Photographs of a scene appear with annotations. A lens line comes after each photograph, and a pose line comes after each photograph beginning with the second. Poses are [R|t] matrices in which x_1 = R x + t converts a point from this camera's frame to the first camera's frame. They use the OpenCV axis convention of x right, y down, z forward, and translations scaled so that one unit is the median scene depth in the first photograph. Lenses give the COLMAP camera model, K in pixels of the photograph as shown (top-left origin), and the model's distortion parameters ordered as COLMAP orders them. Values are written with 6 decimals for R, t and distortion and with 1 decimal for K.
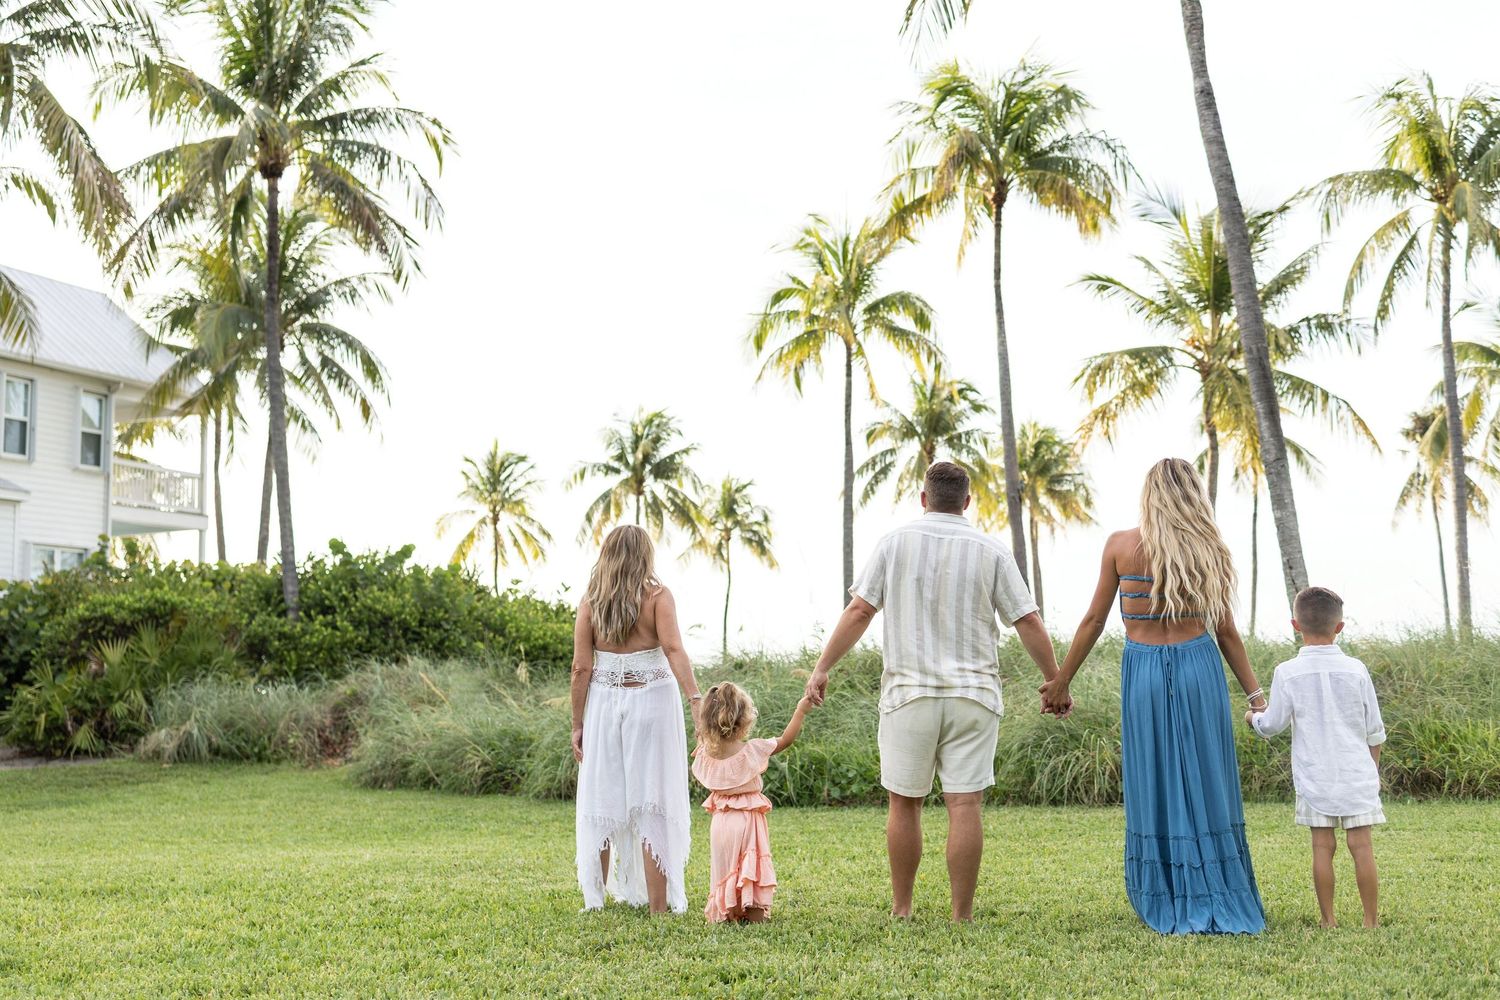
lens RADIAL K [[1611.5, 0, 750.0], [0, 1611.5, 500.0], [0, 0, 1]] dist [-0.021693, -0.033009]
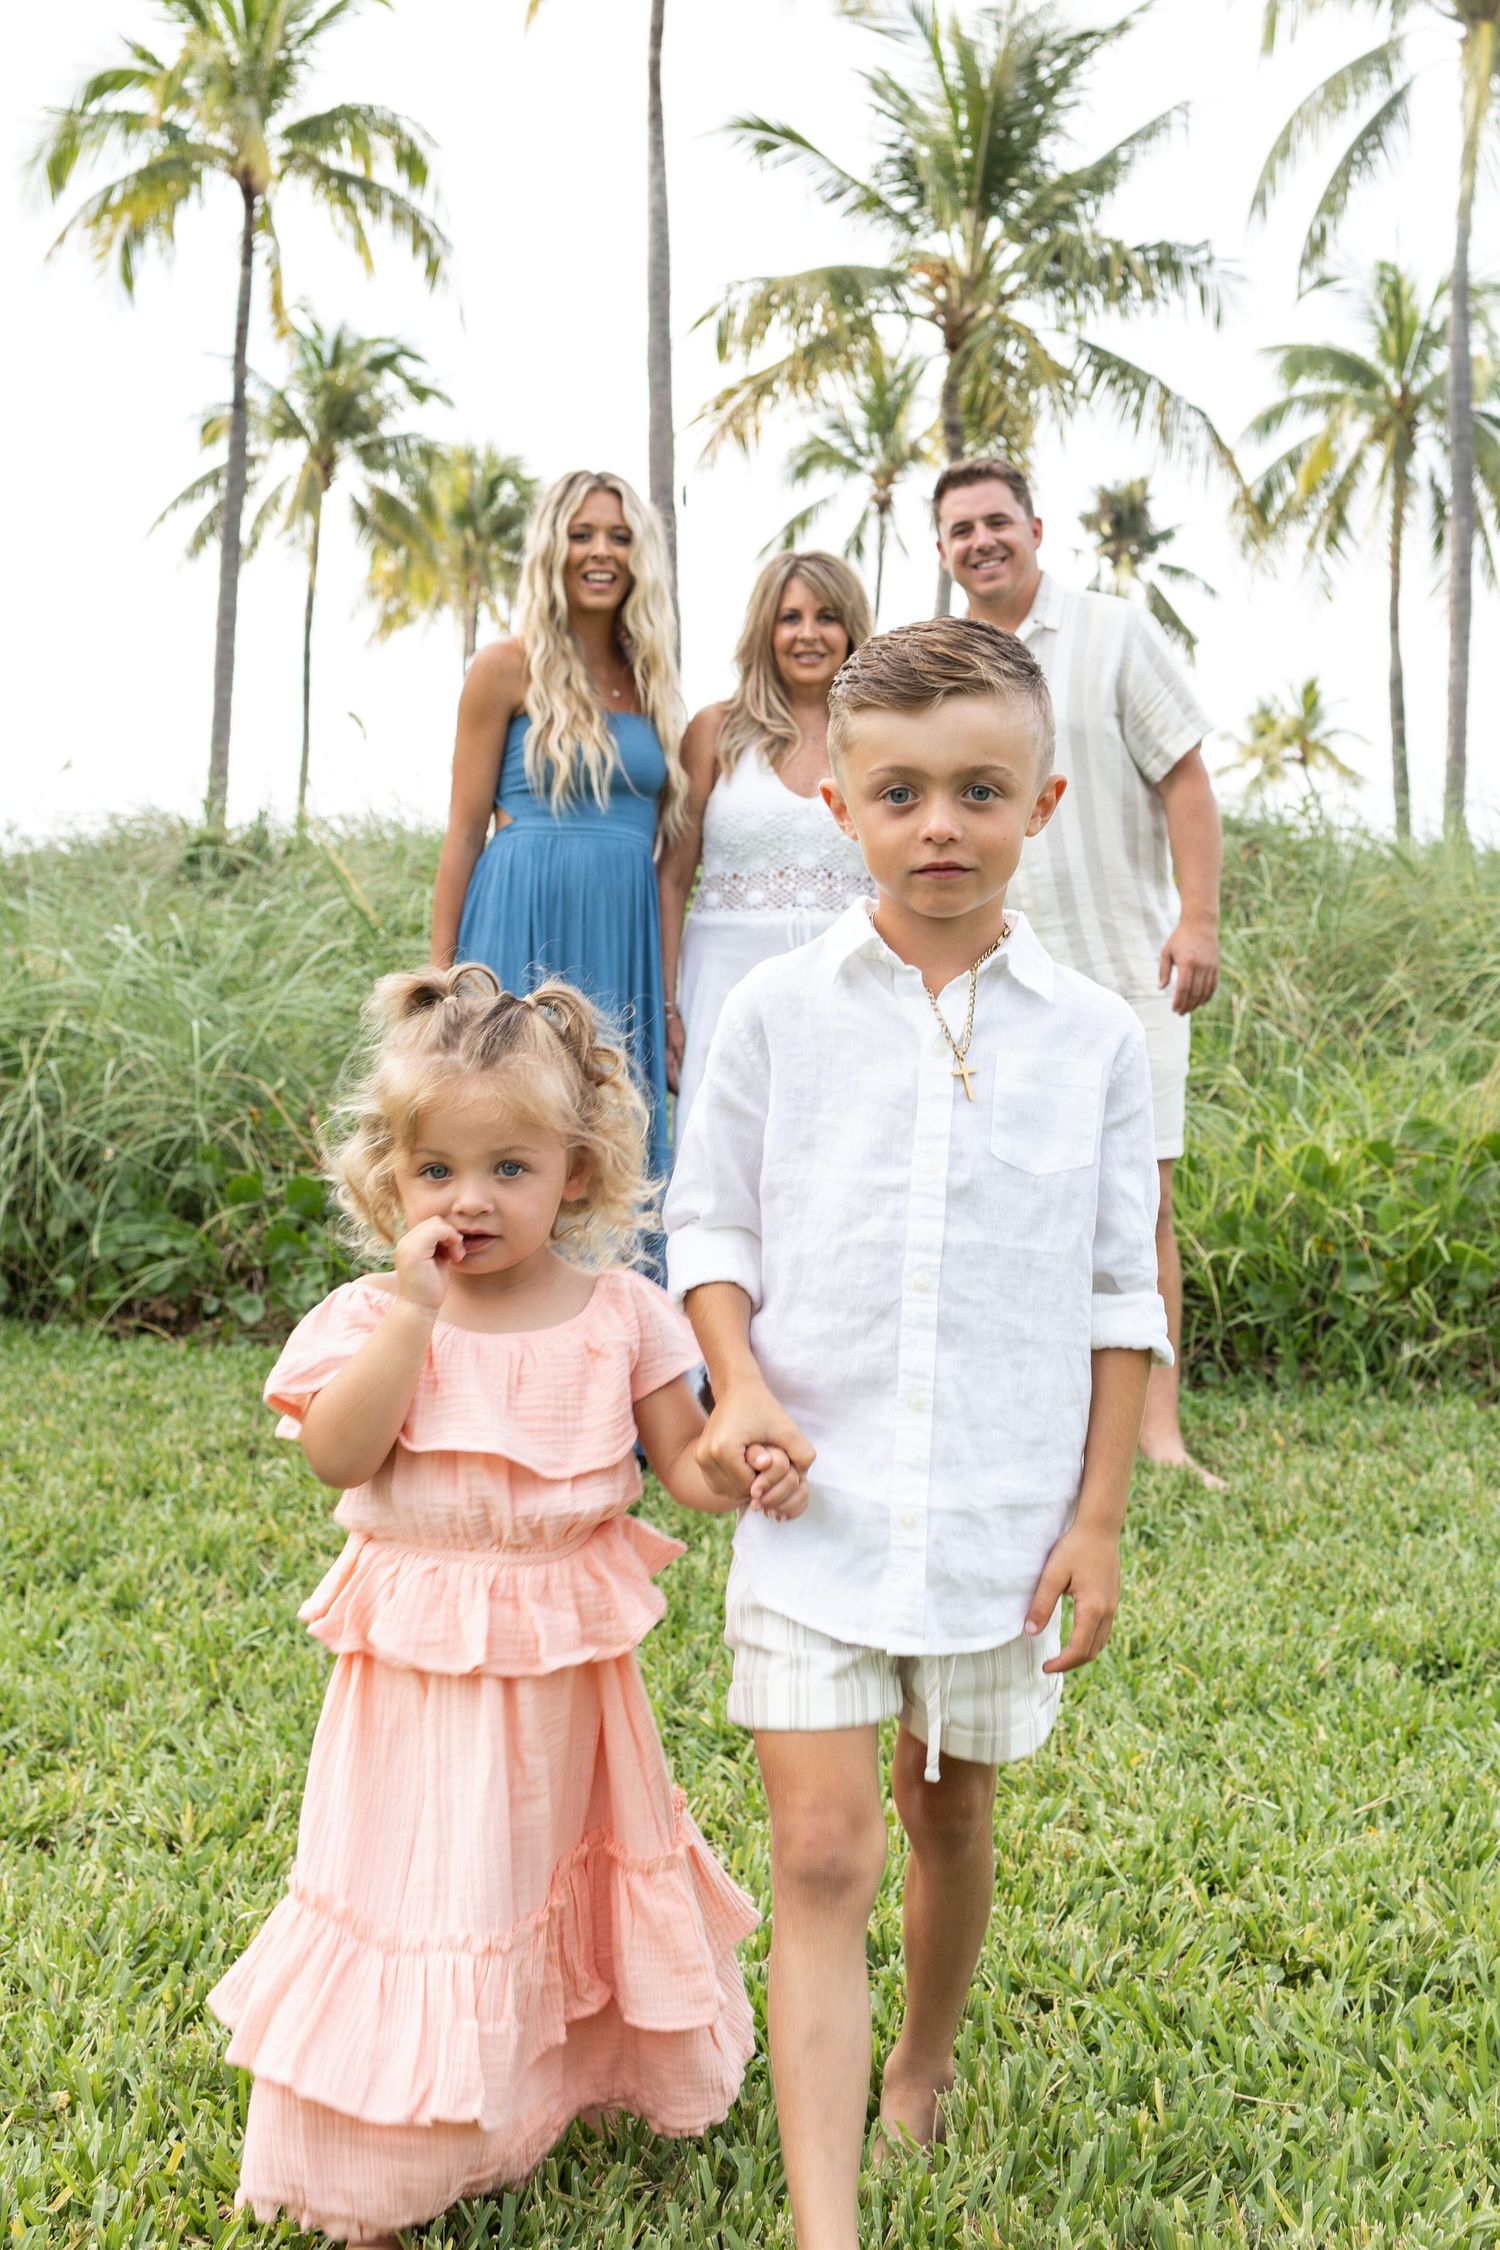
lens RADIAL K [[2417.3, 0, 750.0], [0, 2417.3, 1125.0], [0, 0, 1]] dist [-0.021693, -0.033009]
pose [[0.935175, 0.006194, 0.354133, -0.053730], [-0.078103, 0.978841, 0.189129, 0.029092], [-0.345469, -0.204527, 0.915871, 0.216264]]
